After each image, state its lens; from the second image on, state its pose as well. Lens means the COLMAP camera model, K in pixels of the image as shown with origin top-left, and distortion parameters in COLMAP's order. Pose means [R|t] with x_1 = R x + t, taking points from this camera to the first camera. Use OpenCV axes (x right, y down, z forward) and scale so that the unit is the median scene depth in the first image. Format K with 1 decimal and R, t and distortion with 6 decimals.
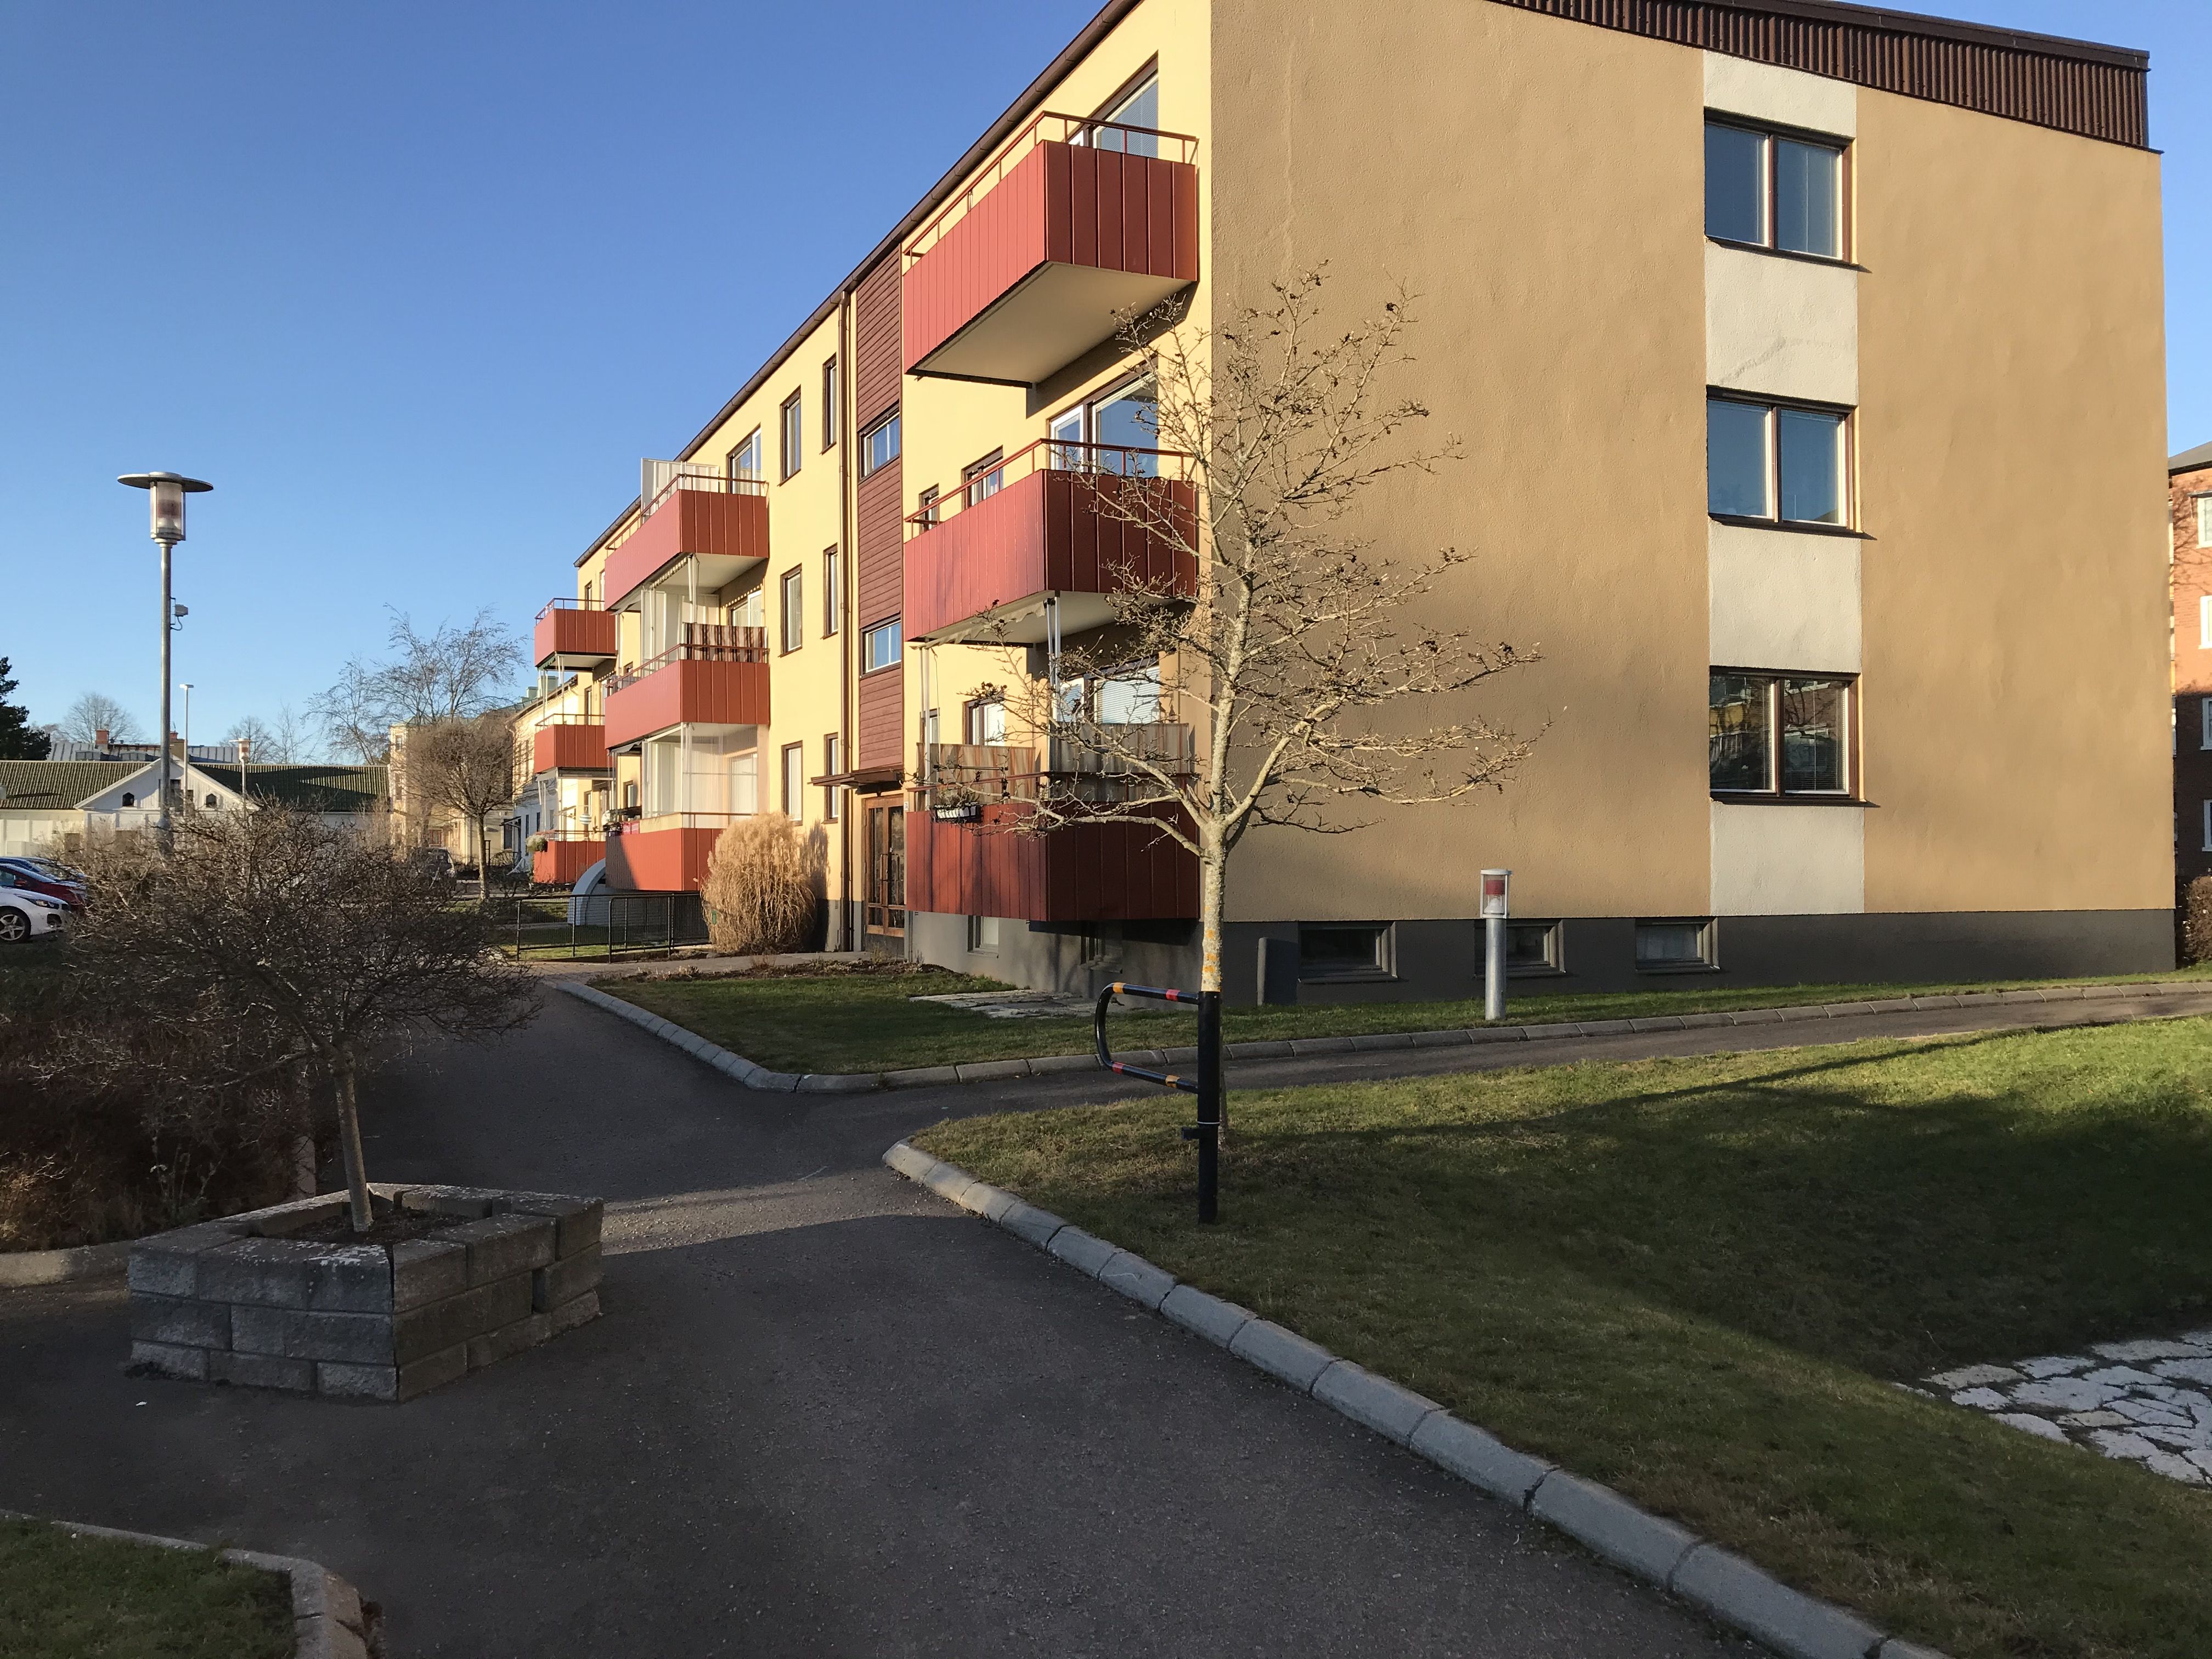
lens RADIAL K [[1788.1, 0, 1106.0], [0, 1788.1, 829.5], [0, 0, 1]] dist [0.012251, 0.007487]
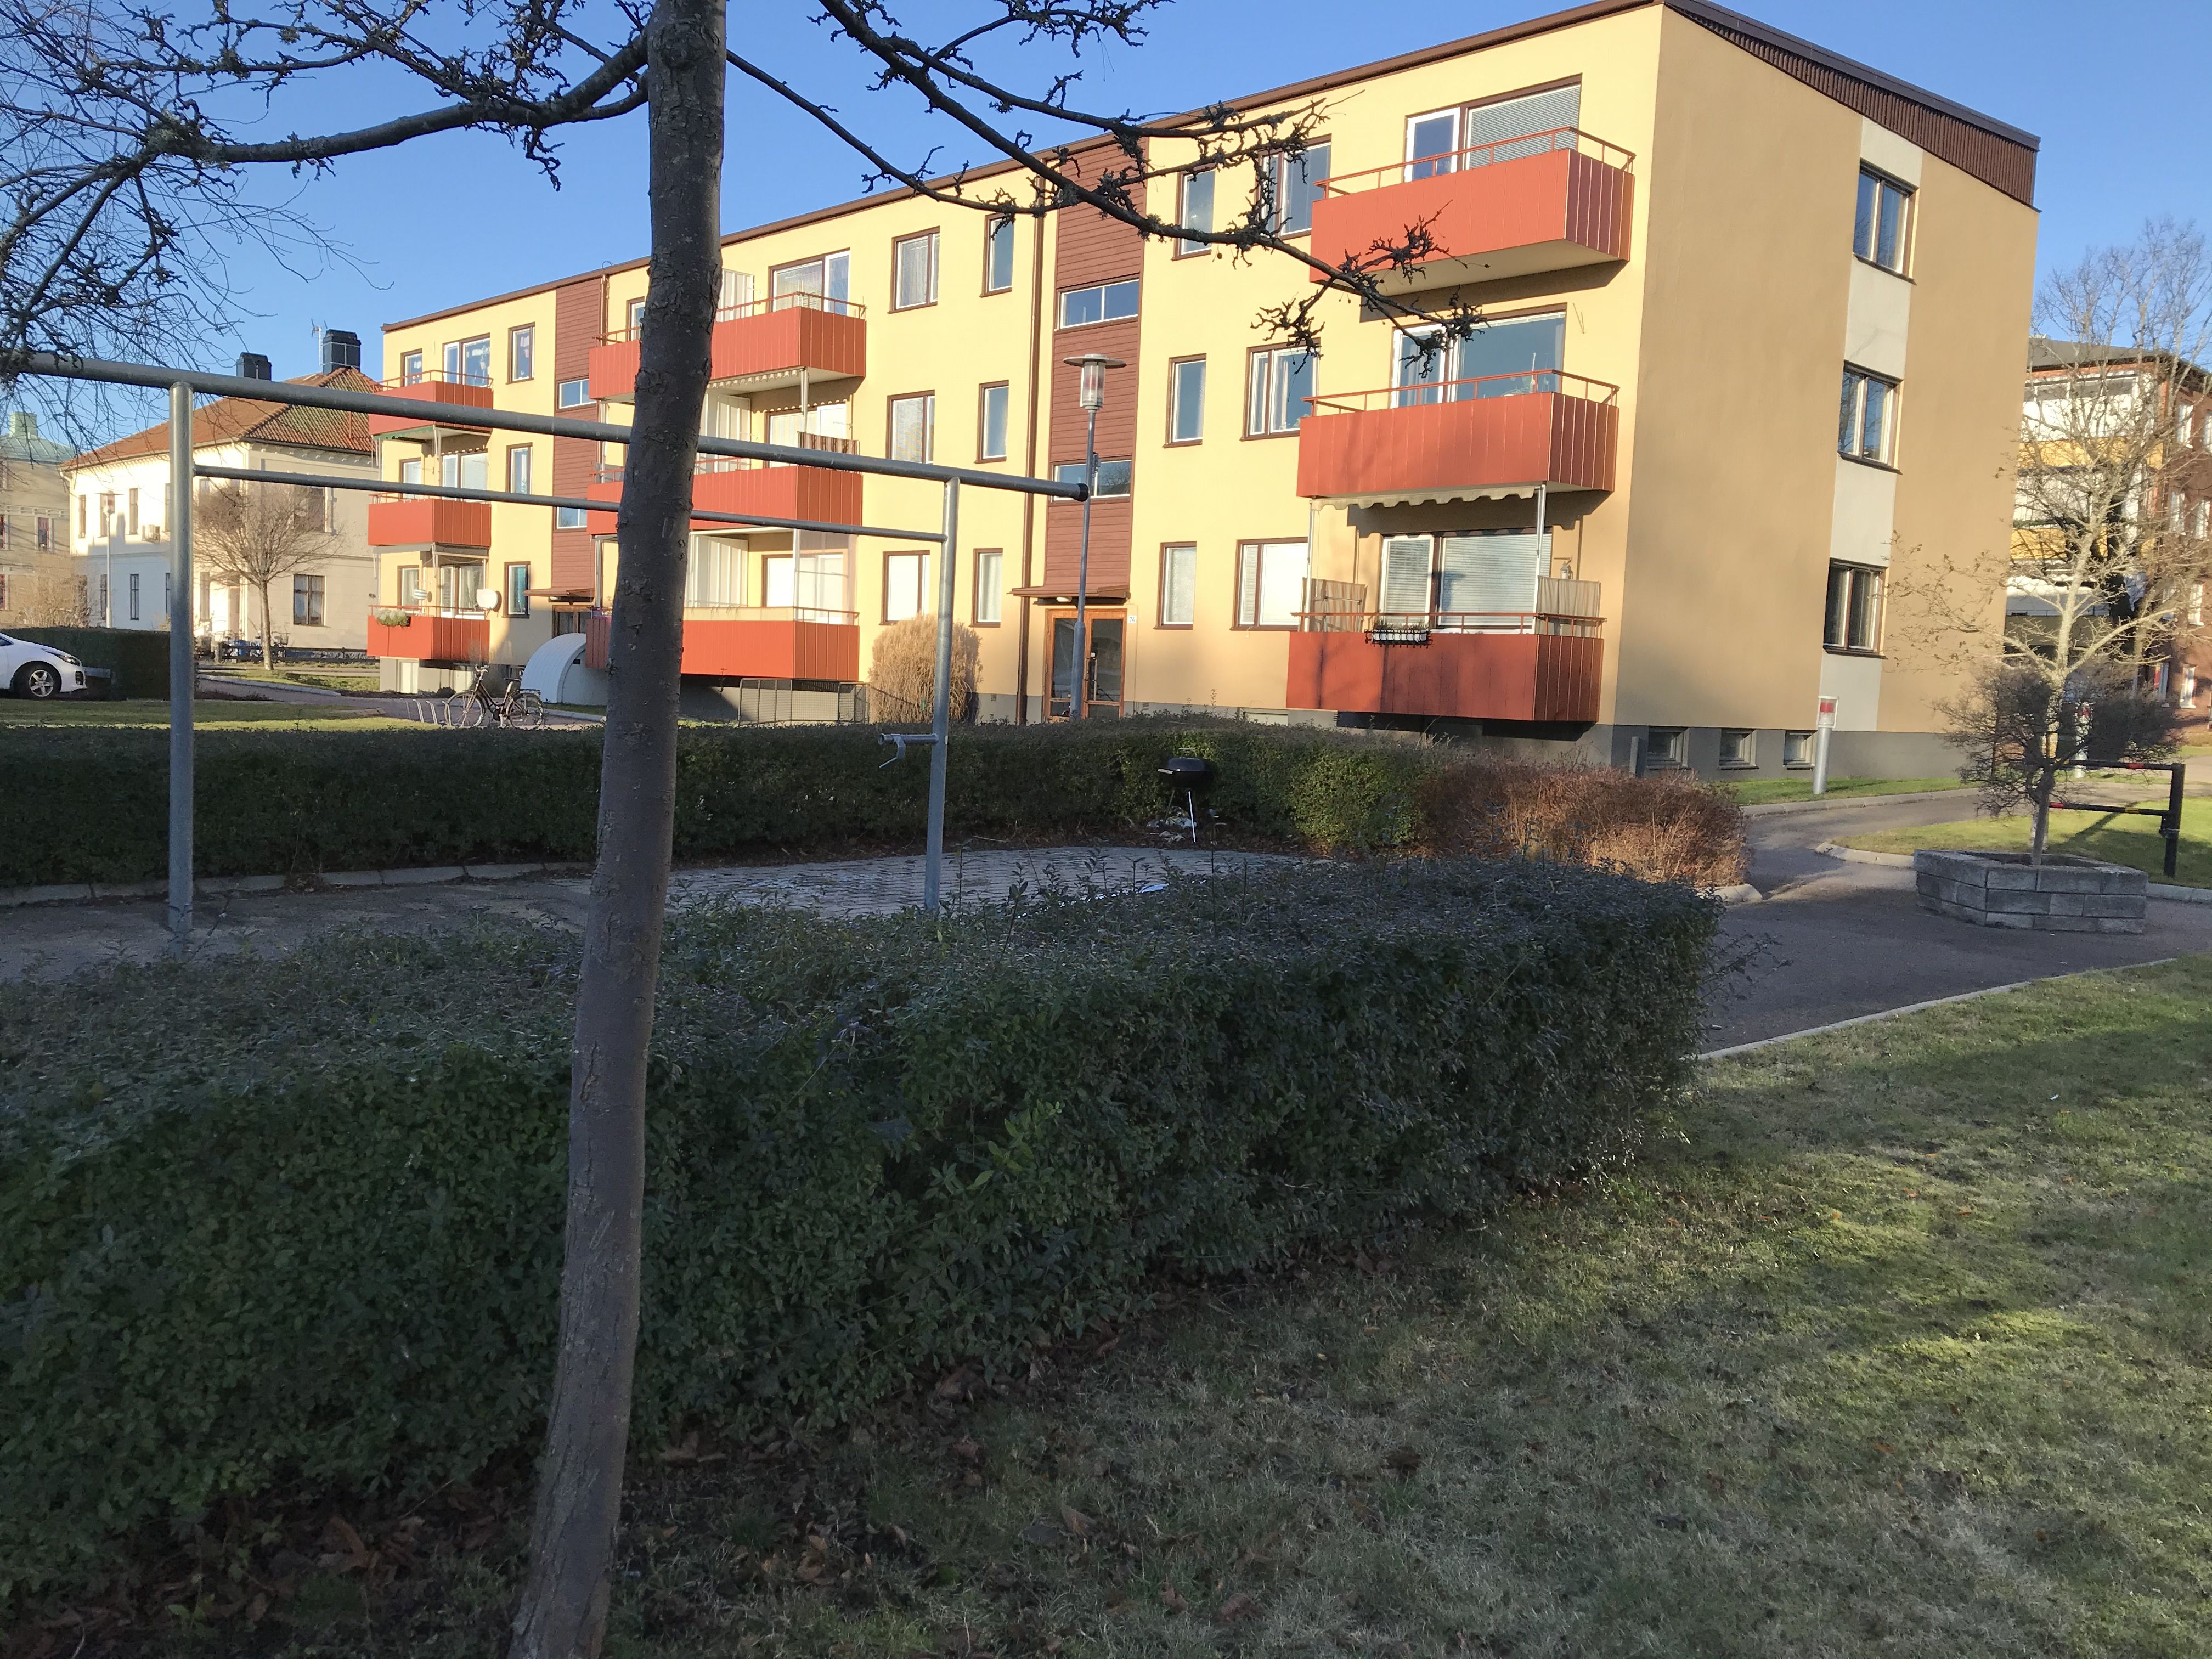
lens RADIAL K [[1795.0, 0, 1106.0], [0, 1795.0, 829.5], [0, 0, 1]] dist [0.039682, -0.004144]
pose [[0.939363, 0.011749, 0.342723, -0.681627], [-0.049791, 0.993495, 0.102412, 0.006481], [-0.339290, -0.113266, 0.933838, -0.189063]]
